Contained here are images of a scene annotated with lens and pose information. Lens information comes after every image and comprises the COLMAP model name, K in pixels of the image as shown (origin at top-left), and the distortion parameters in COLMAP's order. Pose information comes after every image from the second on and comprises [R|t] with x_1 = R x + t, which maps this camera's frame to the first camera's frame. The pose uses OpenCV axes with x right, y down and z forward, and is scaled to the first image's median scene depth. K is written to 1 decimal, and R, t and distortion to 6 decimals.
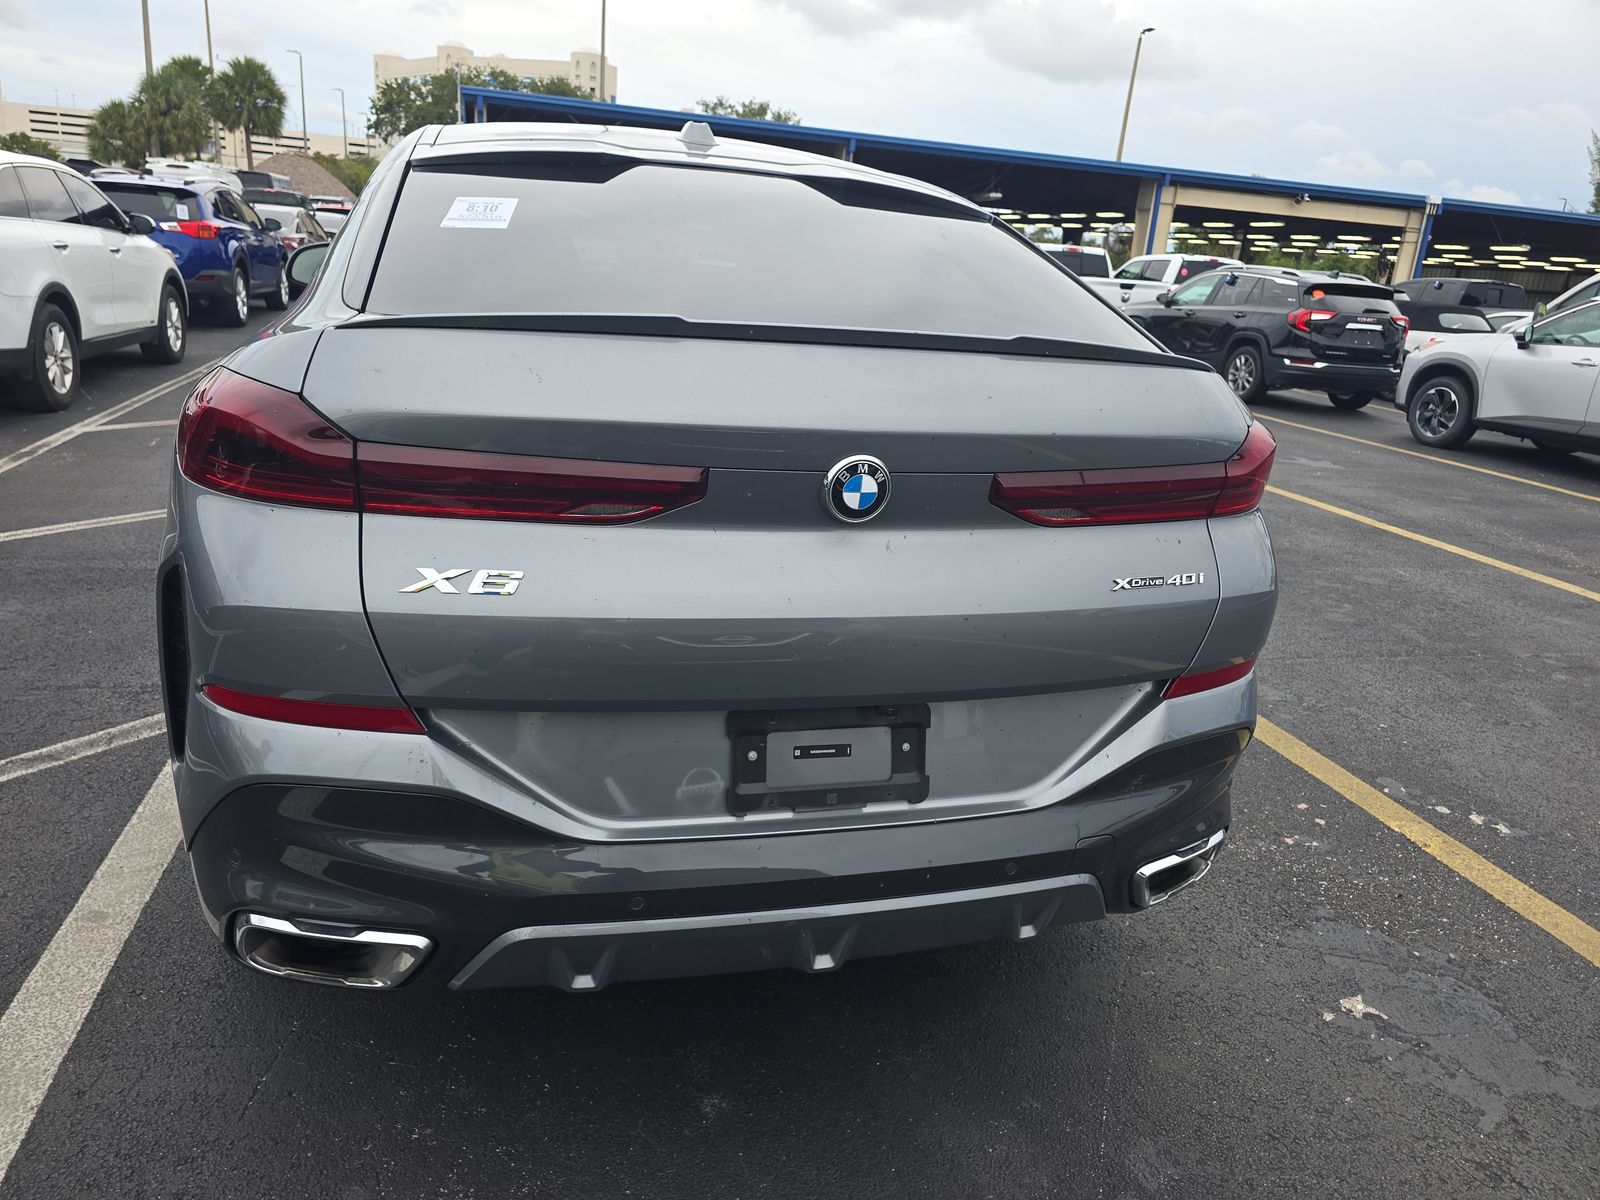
lens RADIAL K [[1113.3, 0, 805.4], [0, 1113.3, 566.5], [0, 0, 1]] dist [0.066133, -0.066851]
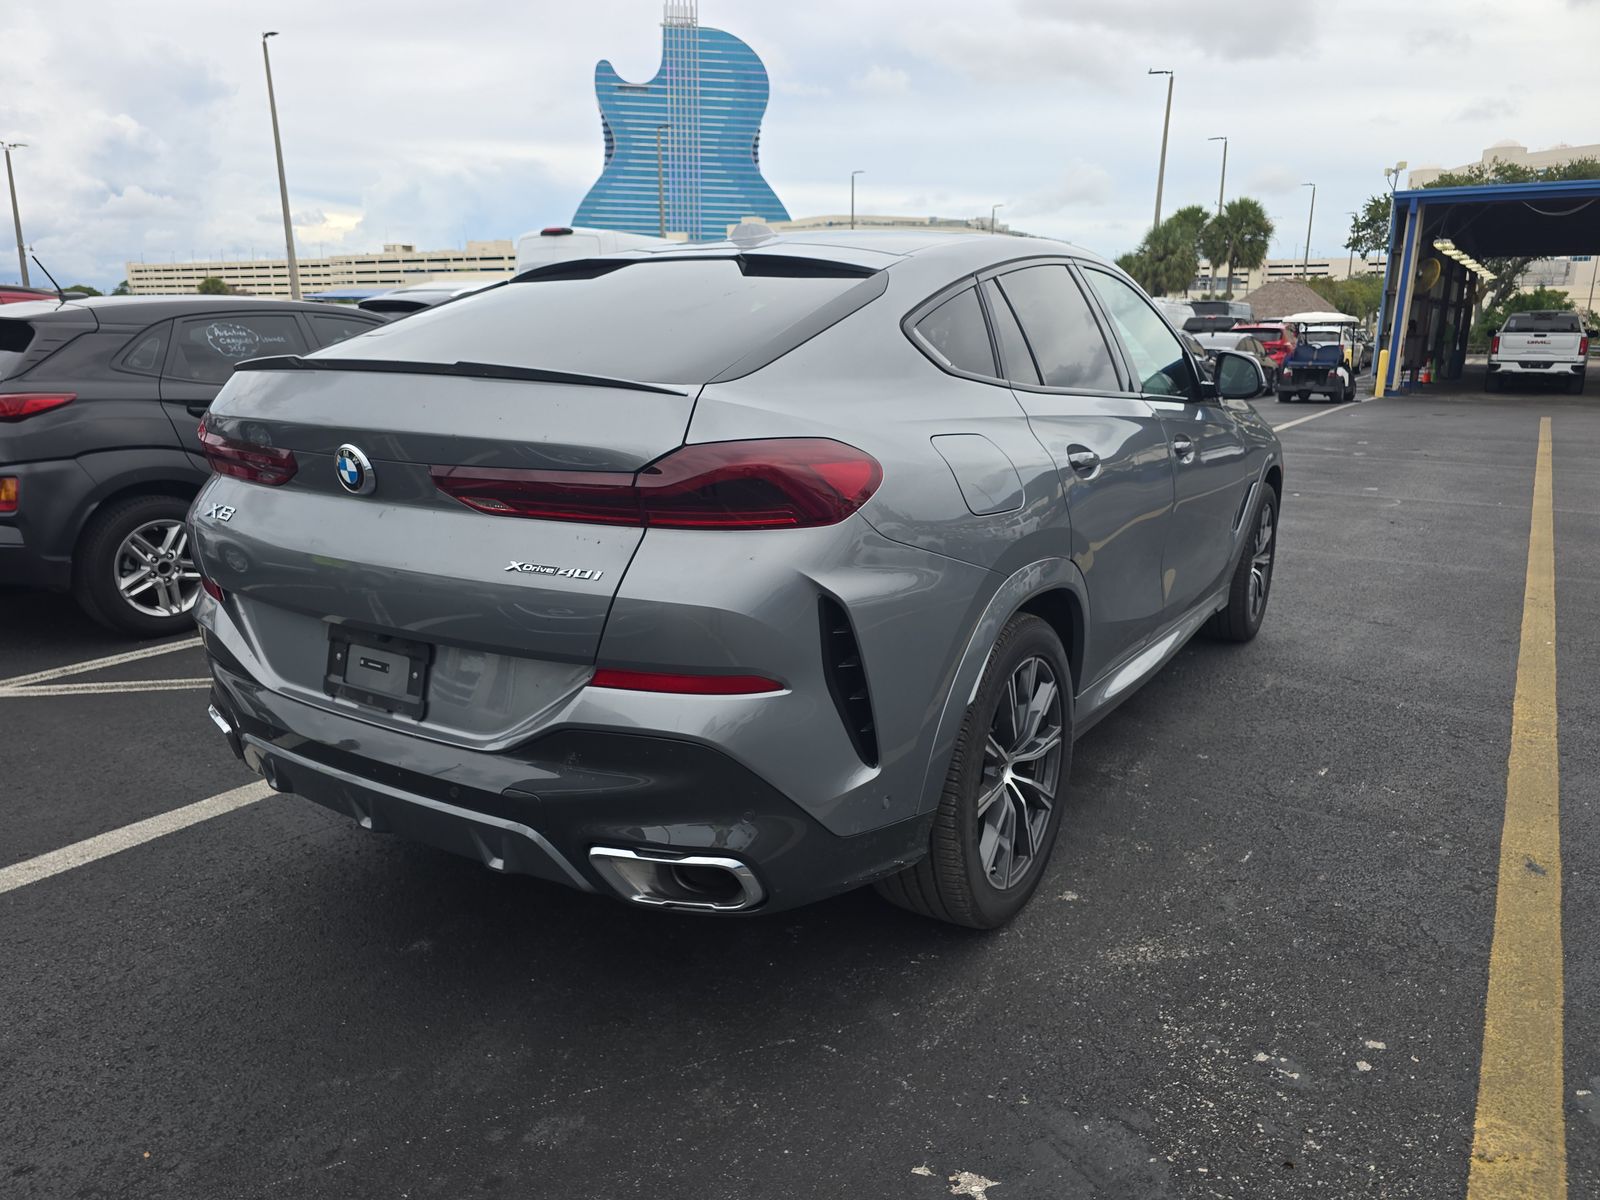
lens RADIAL K [[1113.3, 0, 805.4], [0, 1113.3, 566.5], [0, 0, 1]] dist [0.066133, -0.066851]
pose [[0.654595, 0.084899, -0.751197, 0.767780], [-0.162691, 0.986212, -0.030309, 0.001129], [0.738266, 0.142053, 0.659382, 0.255701]]
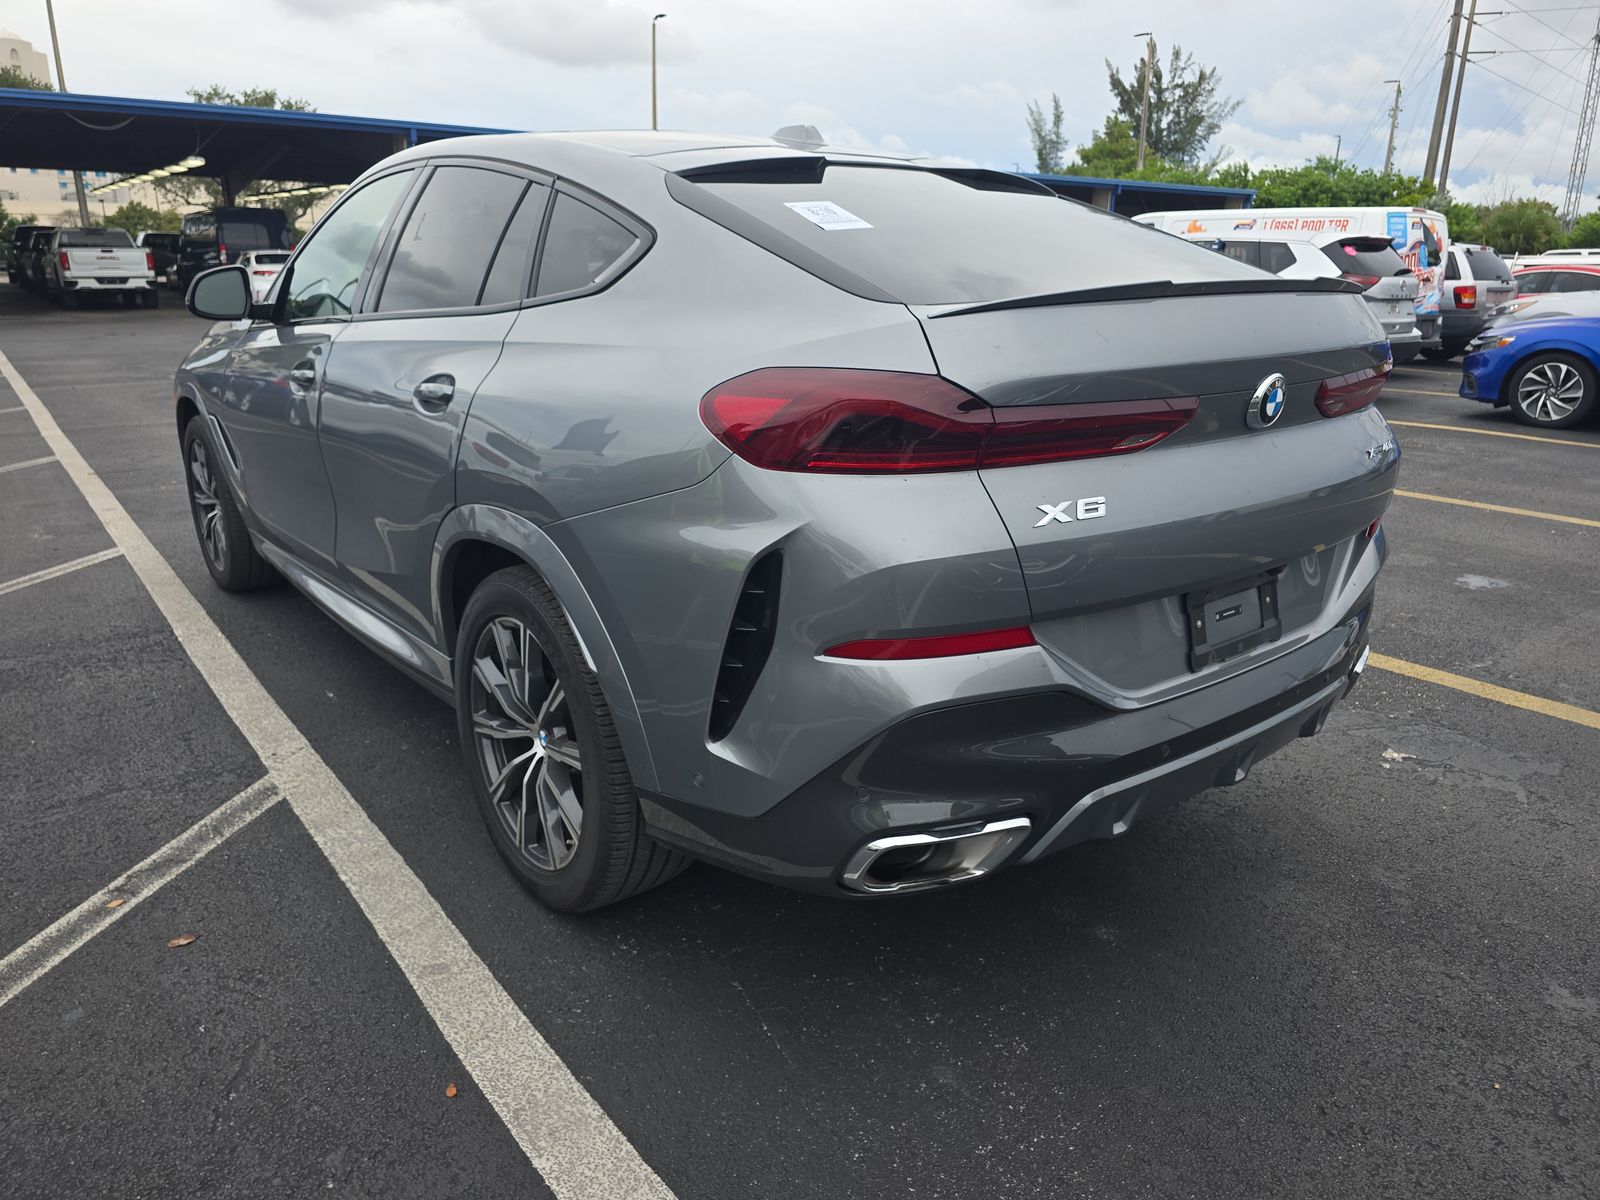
lens RADIAL K [[1113.3, 0, 805.4], [0, 1113.3, 566.5], [0, 0, 1]] dist [0.066133, -0.066851]
pose [[0.915153, -0.173768, 0.363730, -0.493679], [0.169308, 0.984563, 0.044382, -0.015020], [-0.365828, 0.020966, 0.930446, -0.015917]]
